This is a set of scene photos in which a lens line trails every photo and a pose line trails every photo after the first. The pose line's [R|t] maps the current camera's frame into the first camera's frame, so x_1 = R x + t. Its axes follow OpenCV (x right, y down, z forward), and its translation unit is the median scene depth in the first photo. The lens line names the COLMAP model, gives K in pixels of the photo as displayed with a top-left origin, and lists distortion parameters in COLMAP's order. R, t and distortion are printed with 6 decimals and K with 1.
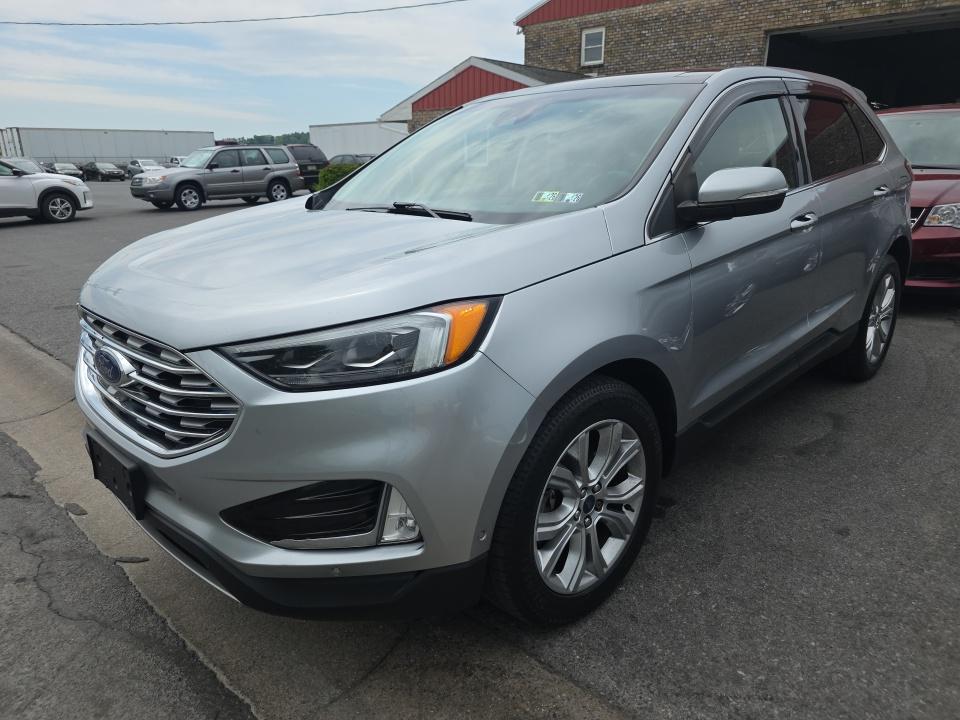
lens RADIAL K [[647.2, 0, 475.6], [0, 647.2, 362.9], [0, 0, 1]] dist [0.011031, 0.001461]
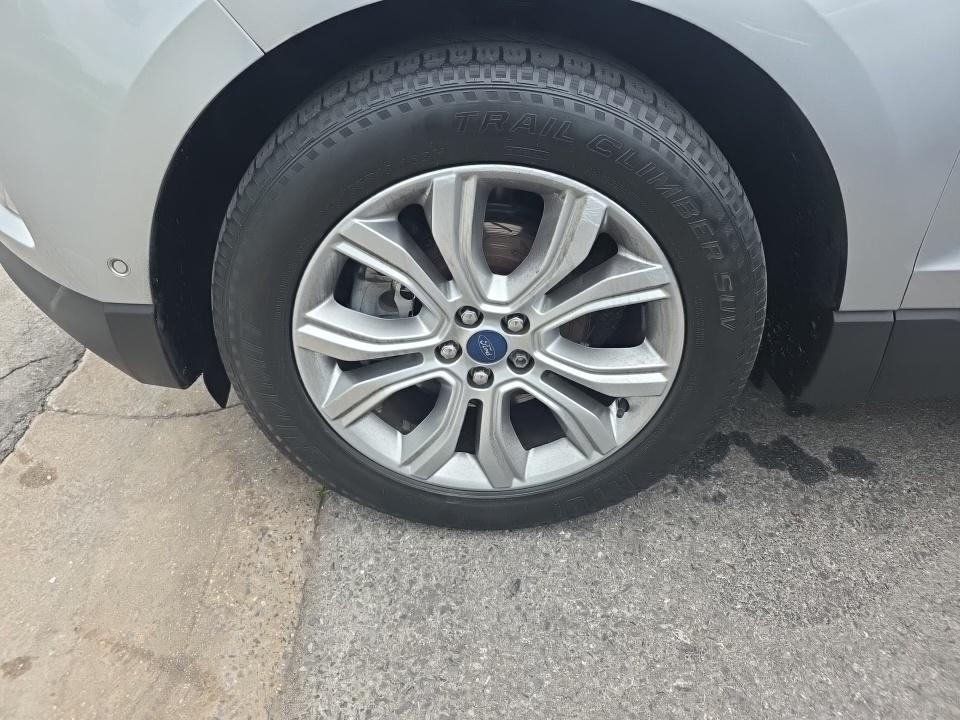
lens RADIAL K [[653.0, 0, 482.5], [0, 653.0, 350.0], [0, 0, 1]] dist [0.009955, -0.004782]
pose [[0.724697, 0.445976, -0.525281, 0.432688], [-0.270155, 0.885166, 0.378811, 0.041537], [0.633901, -0.132616, 0.761959, 0.646896]]
